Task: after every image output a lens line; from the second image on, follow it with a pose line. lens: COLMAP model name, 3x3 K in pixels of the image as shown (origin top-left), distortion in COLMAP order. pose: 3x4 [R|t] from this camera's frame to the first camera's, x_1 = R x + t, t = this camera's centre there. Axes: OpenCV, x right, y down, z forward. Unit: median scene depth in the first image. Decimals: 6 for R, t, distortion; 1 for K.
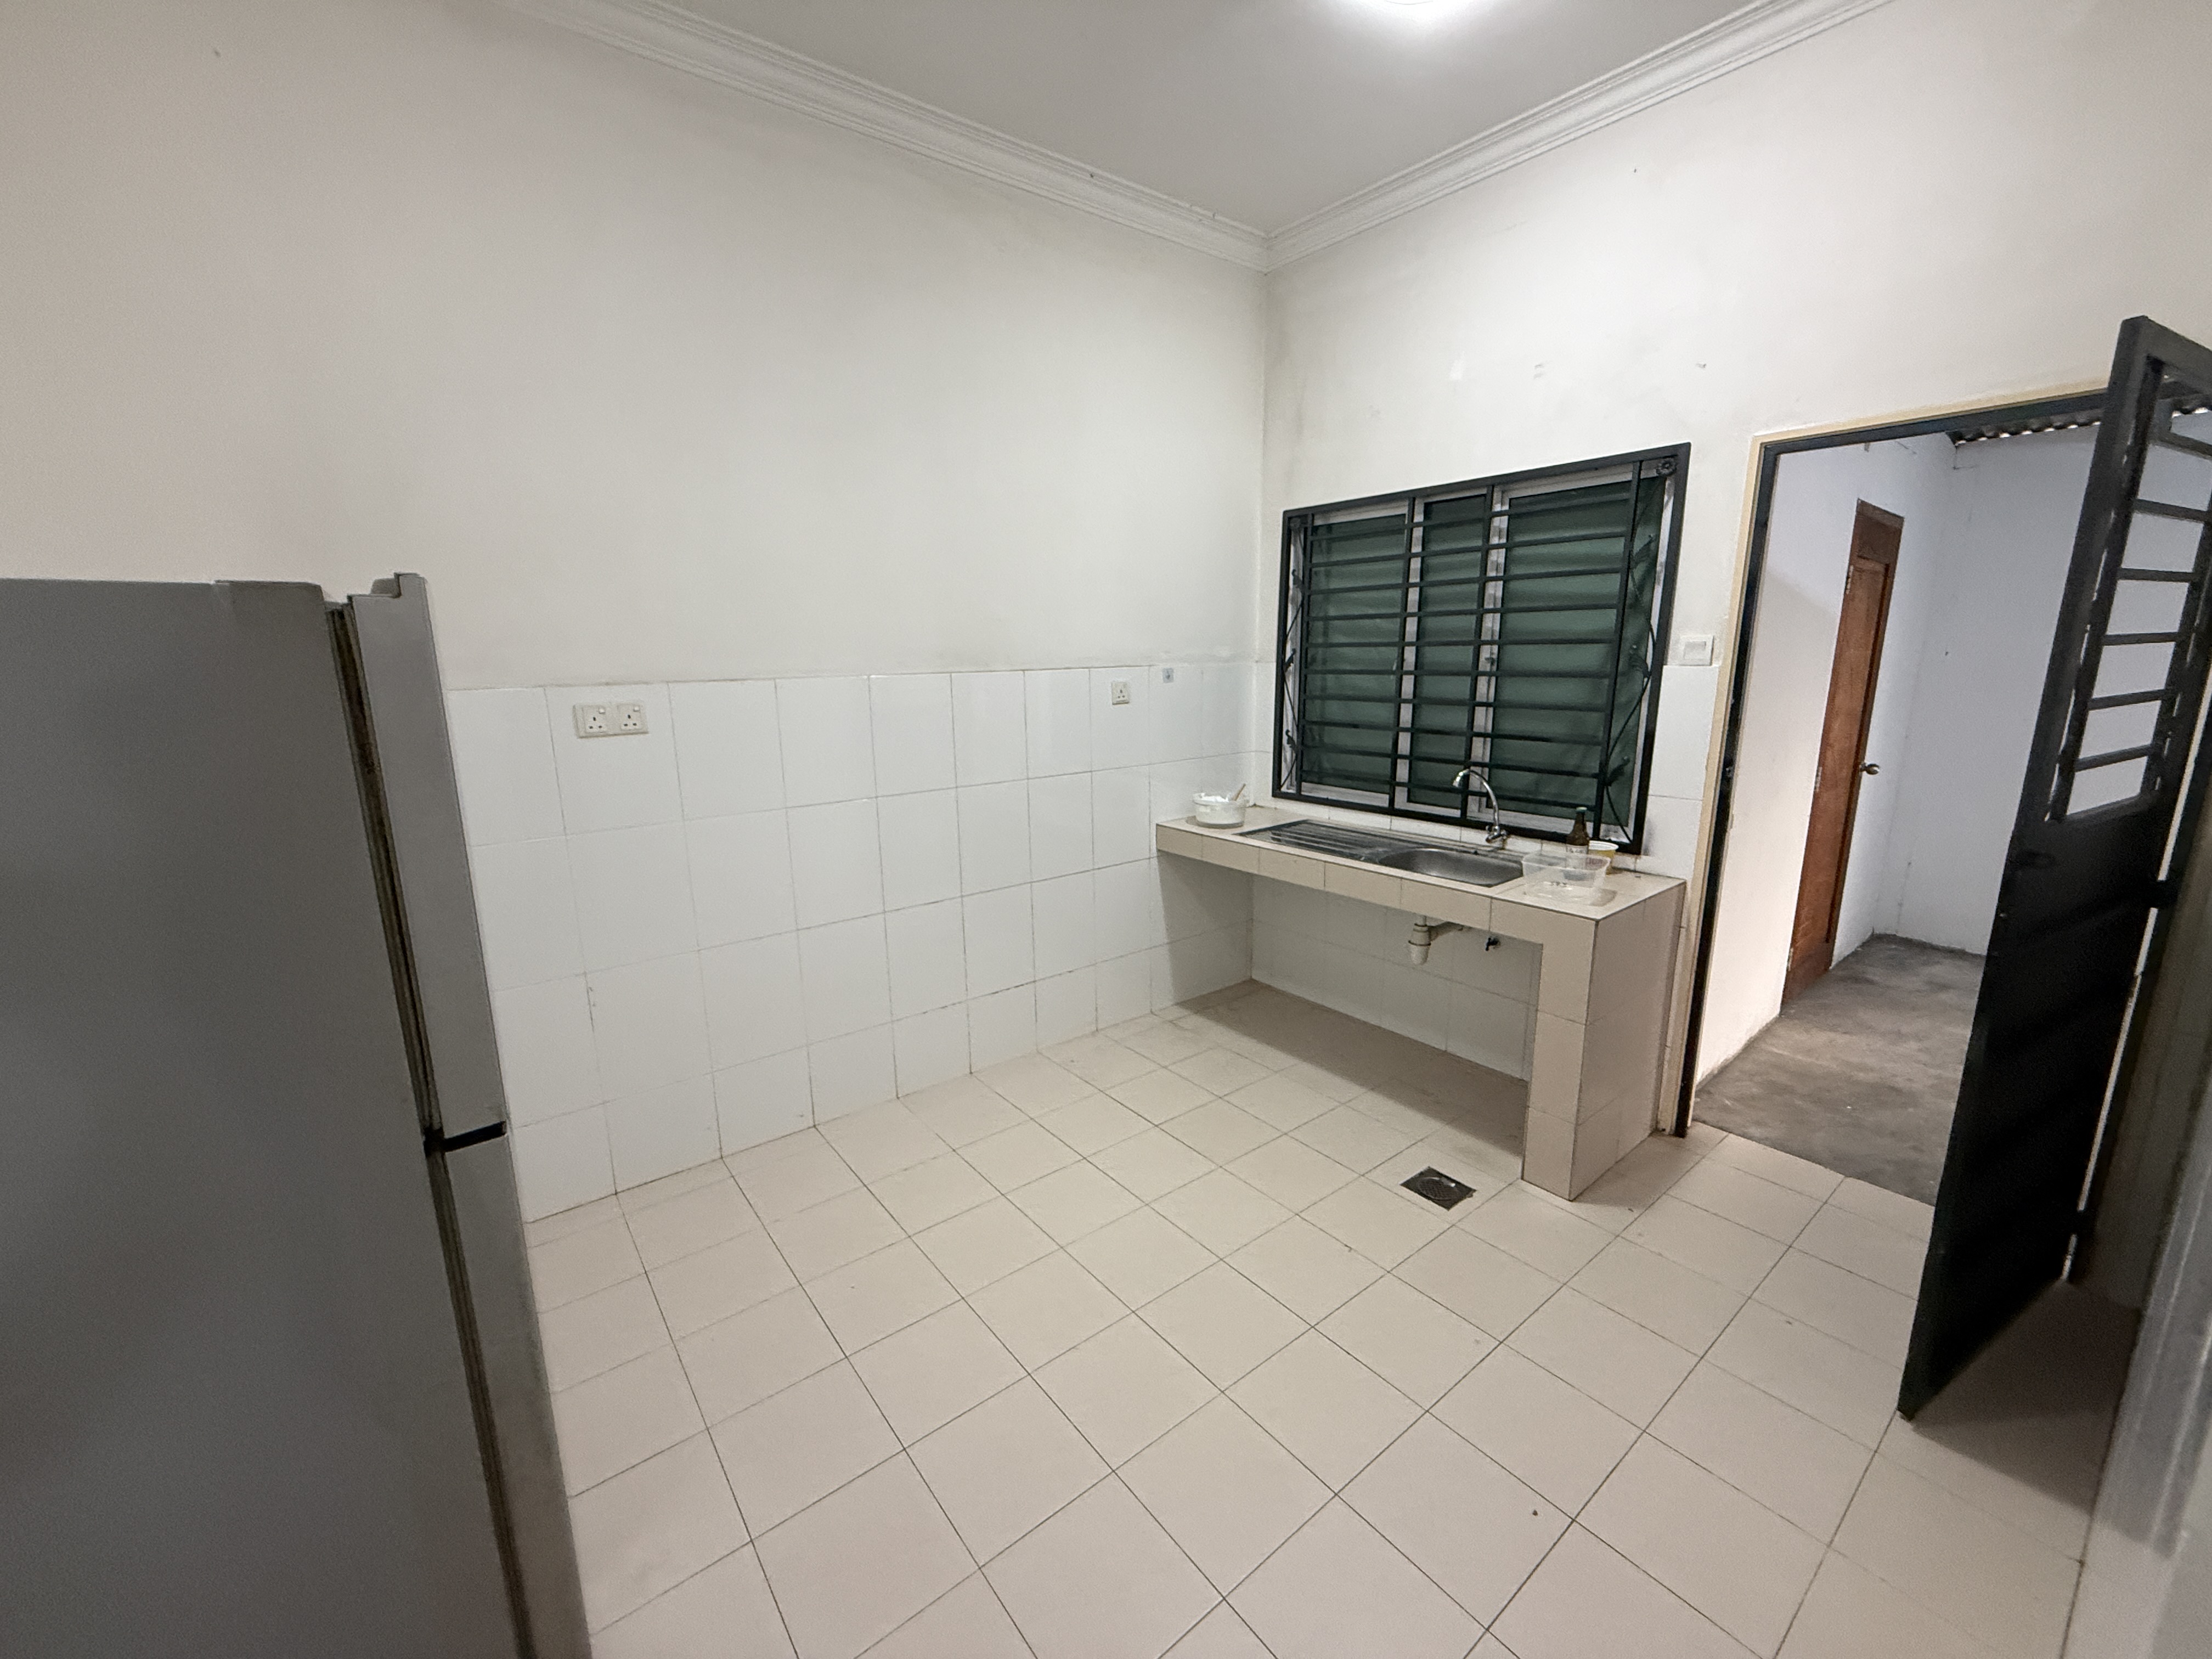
lens RADIAL K [[877.9, 0, 1082.3], [0, 877.9, 831.8], [0, 0, 1]] dist [0.000906, 0.000143]
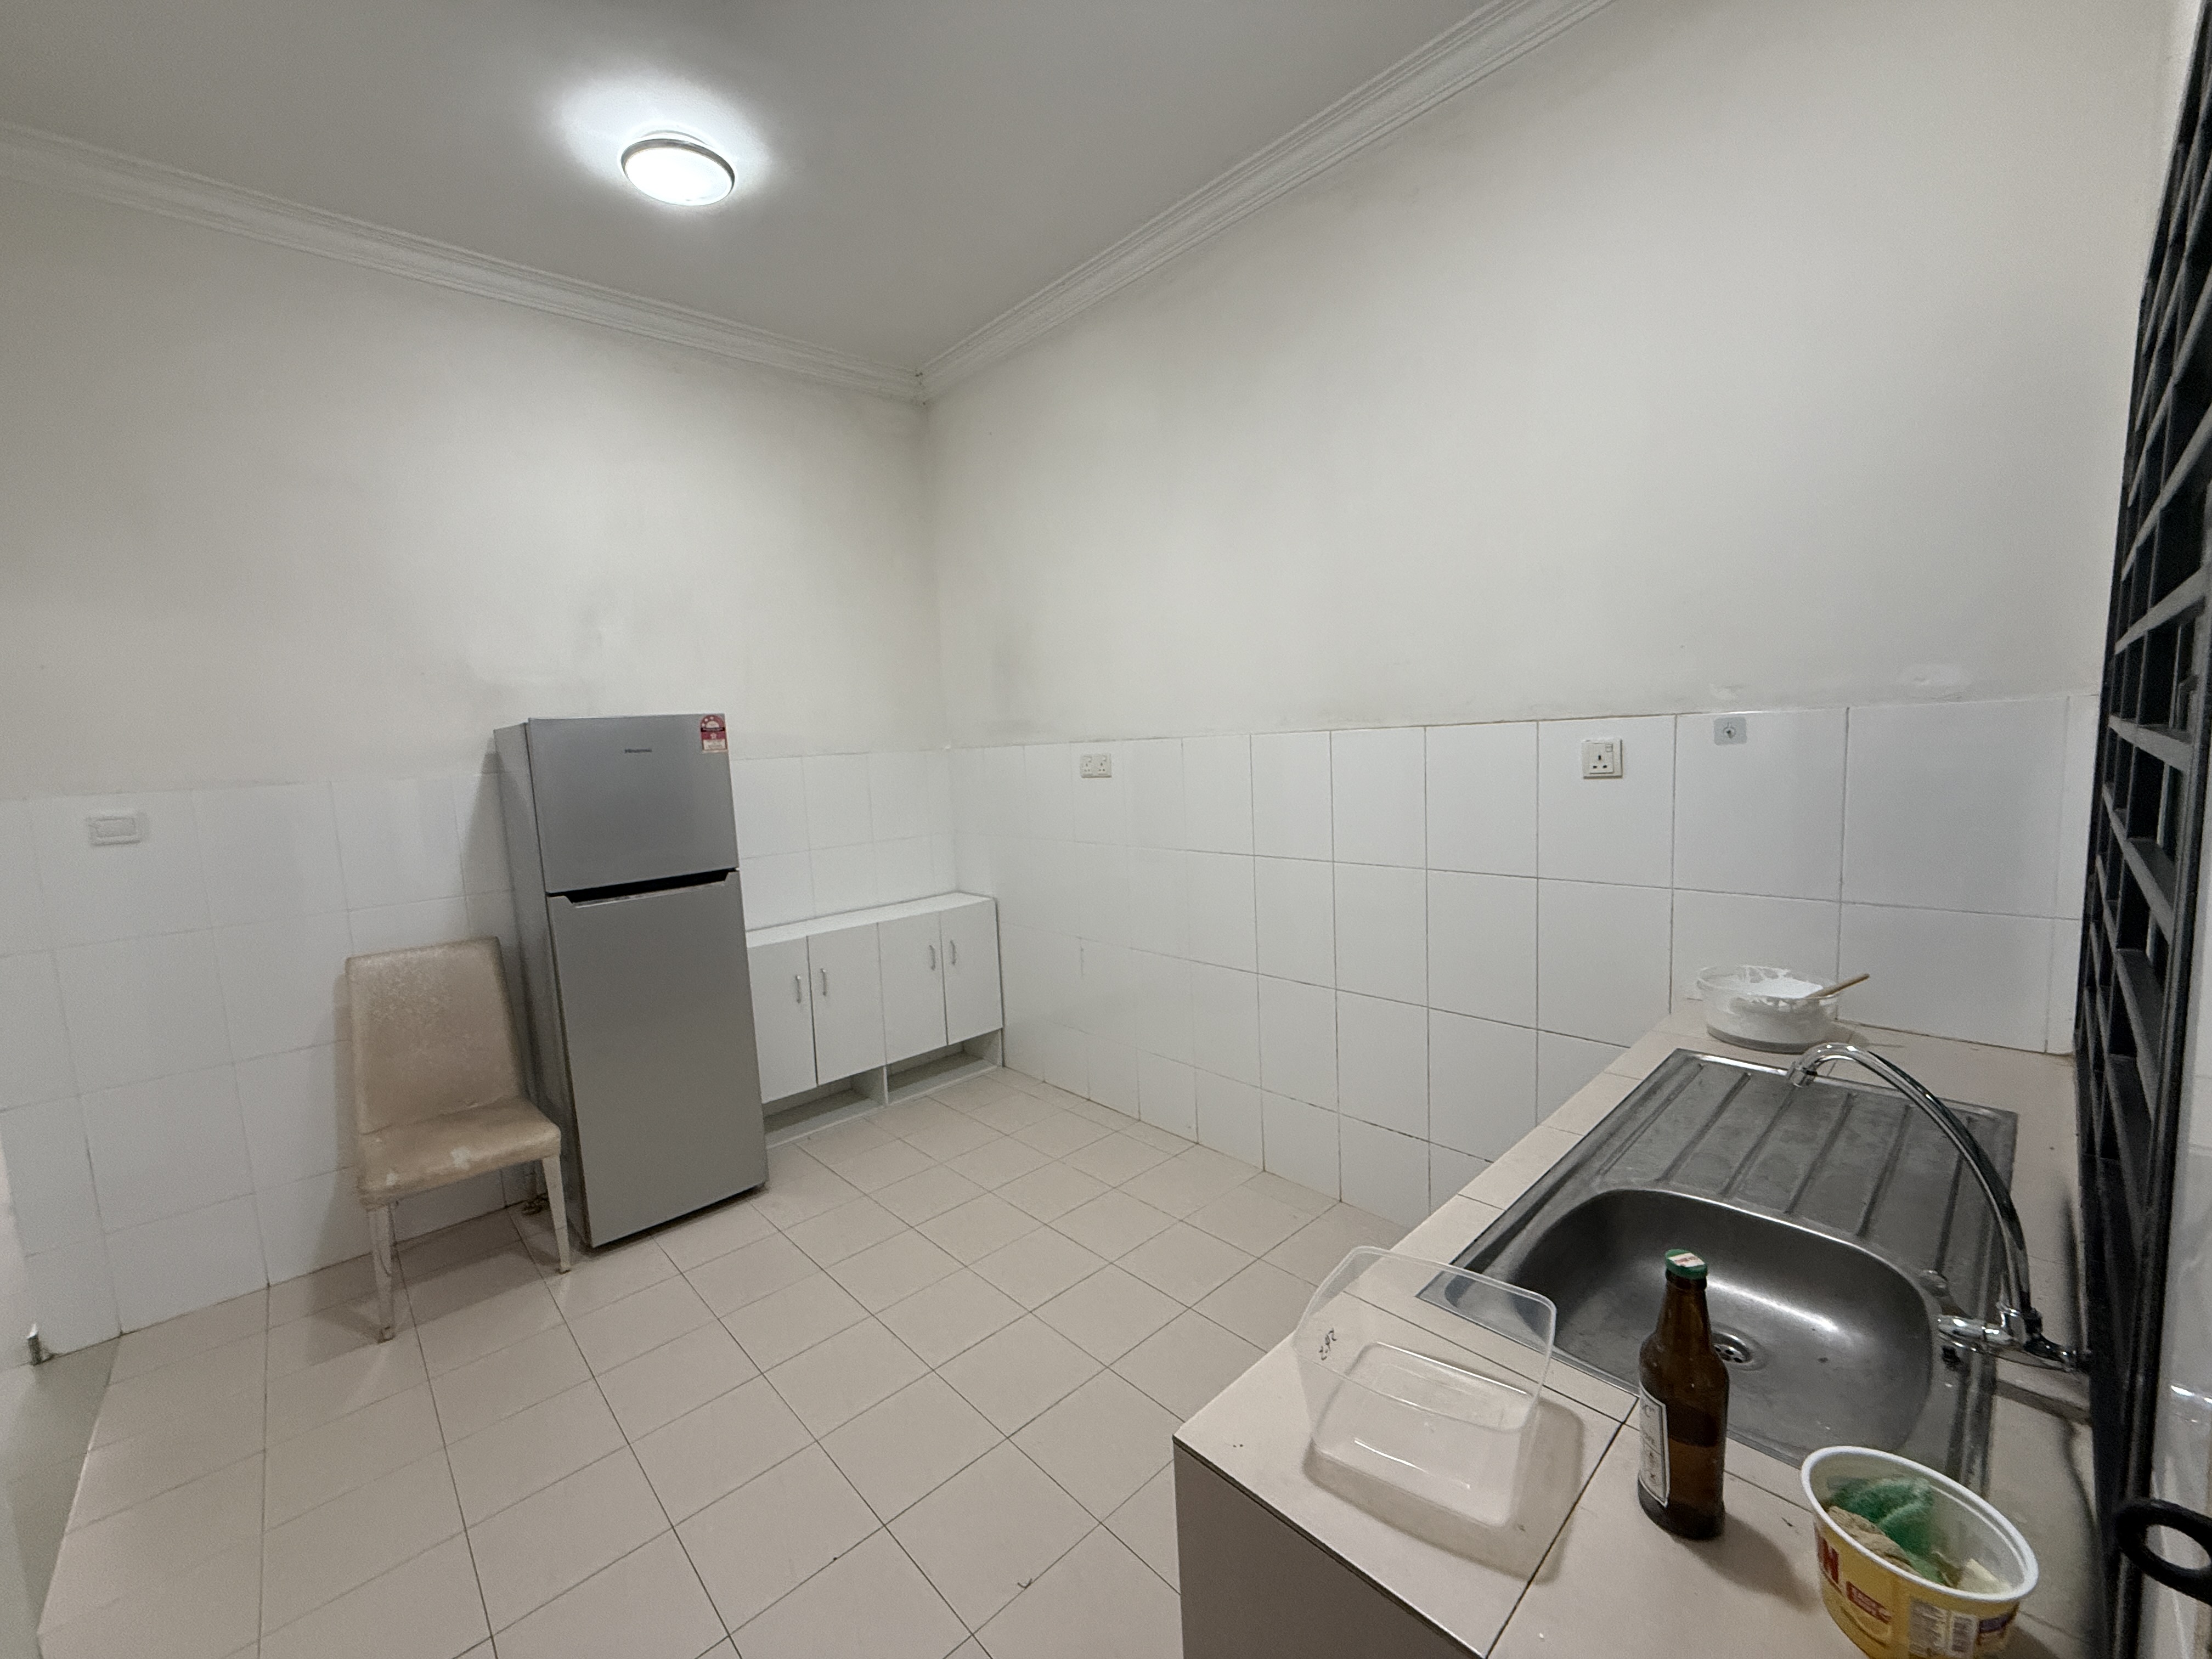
lens RADIAL K [[877.9, 0, 1083.3], [0, 877.9, 831.2], [0, 0, 1]] dist [0.000906, 0.000143]
pose [[0.087637, 0.124725, -0.988313, 0.644043], [-0.146953, 0.982894, 0.111011, -0.130656], [0.985254, 0.135507, 0.104467, 0.618727]]
